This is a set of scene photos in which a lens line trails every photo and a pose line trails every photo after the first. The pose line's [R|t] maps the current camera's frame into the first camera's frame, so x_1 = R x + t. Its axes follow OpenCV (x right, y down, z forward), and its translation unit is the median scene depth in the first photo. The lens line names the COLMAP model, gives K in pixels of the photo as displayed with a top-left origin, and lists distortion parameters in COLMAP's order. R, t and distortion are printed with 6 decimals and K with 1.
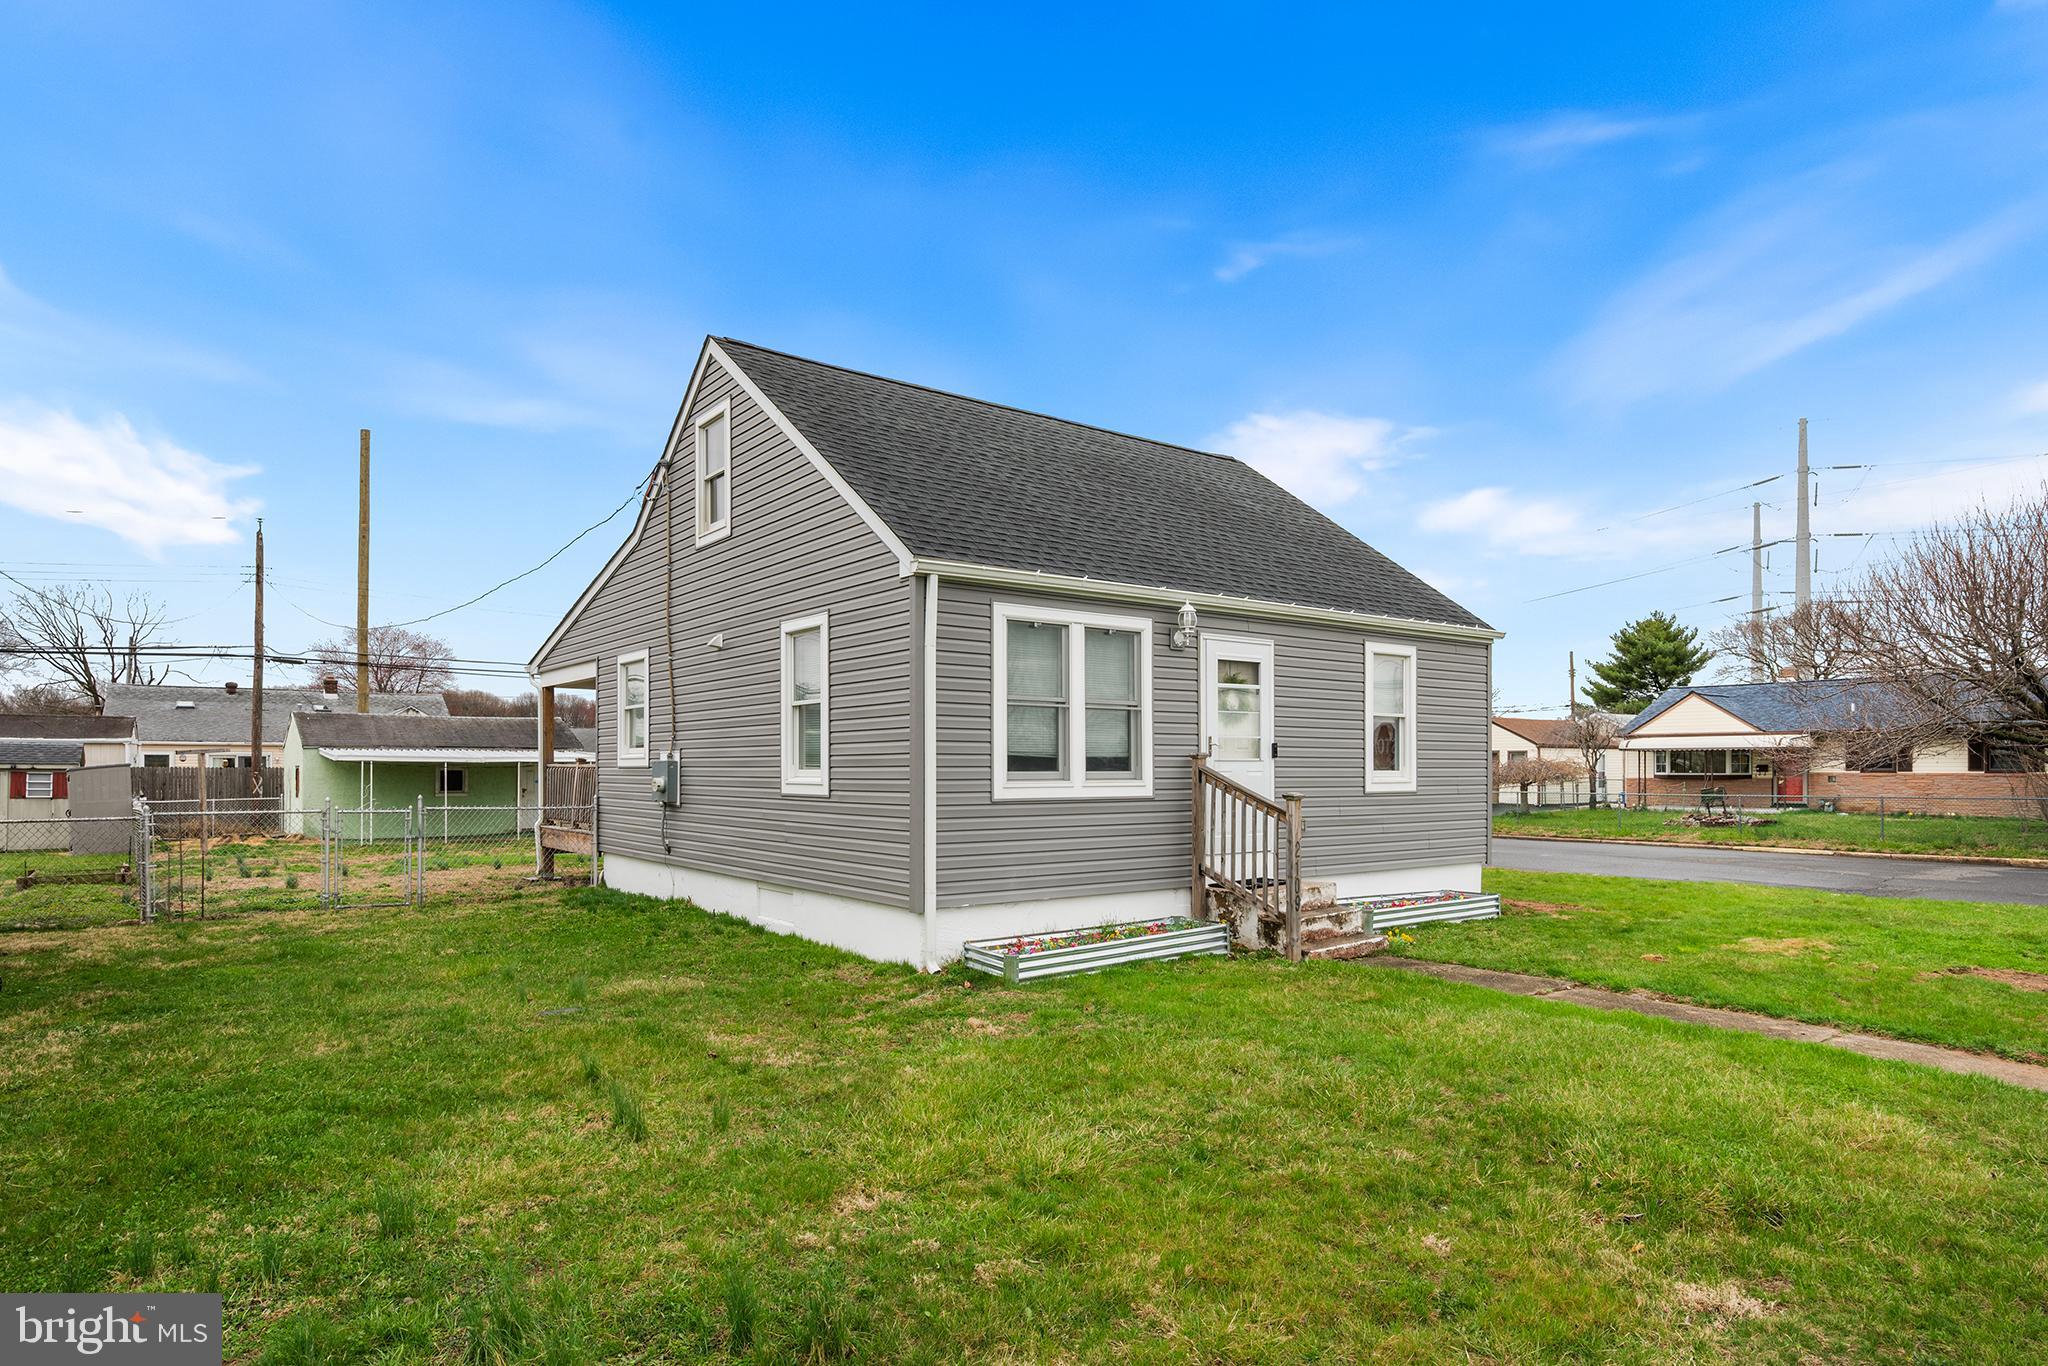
lens RADIAL K [[1151.5, 0, 1018.0], [0, 1151.5, 756.1], [0, 0, 1]] dist [-0.000381, -0.000073]
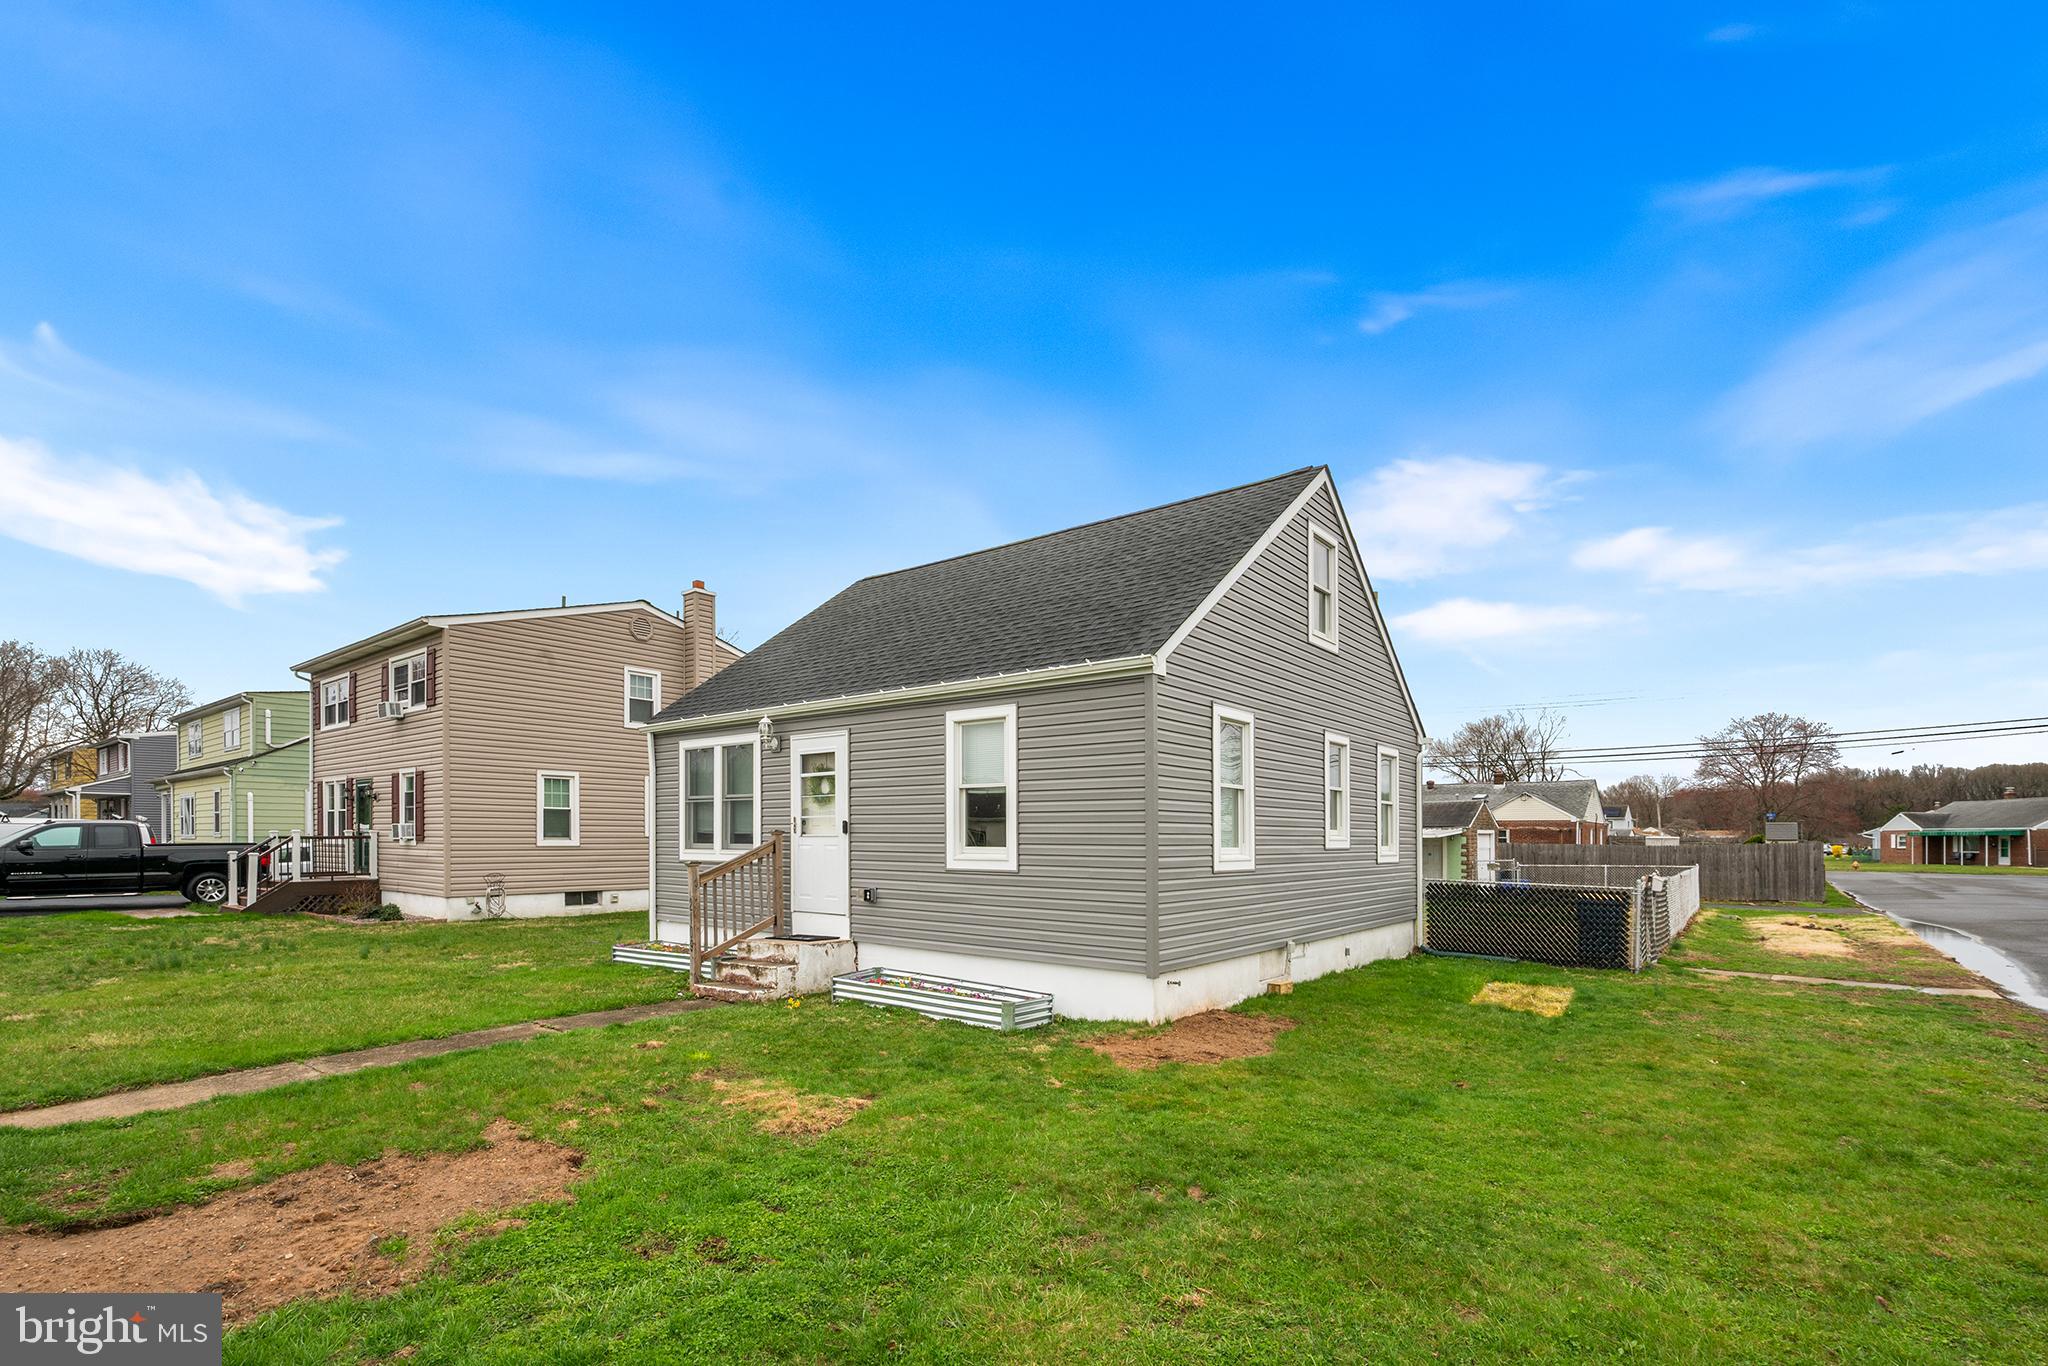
lens RADIAL K [[941.9, 0, 1015.1], [0, 941.9, 839.6], [0, 0, 1]] dist [-0.000976, -0.000238]
pose [[0.244758, 0.002401, -0.969581, 1.193518], [0.003701, 0.999987, 0.003410, 0.004865], [0.969577, -0.004423, 0.244746, 0.956133]]
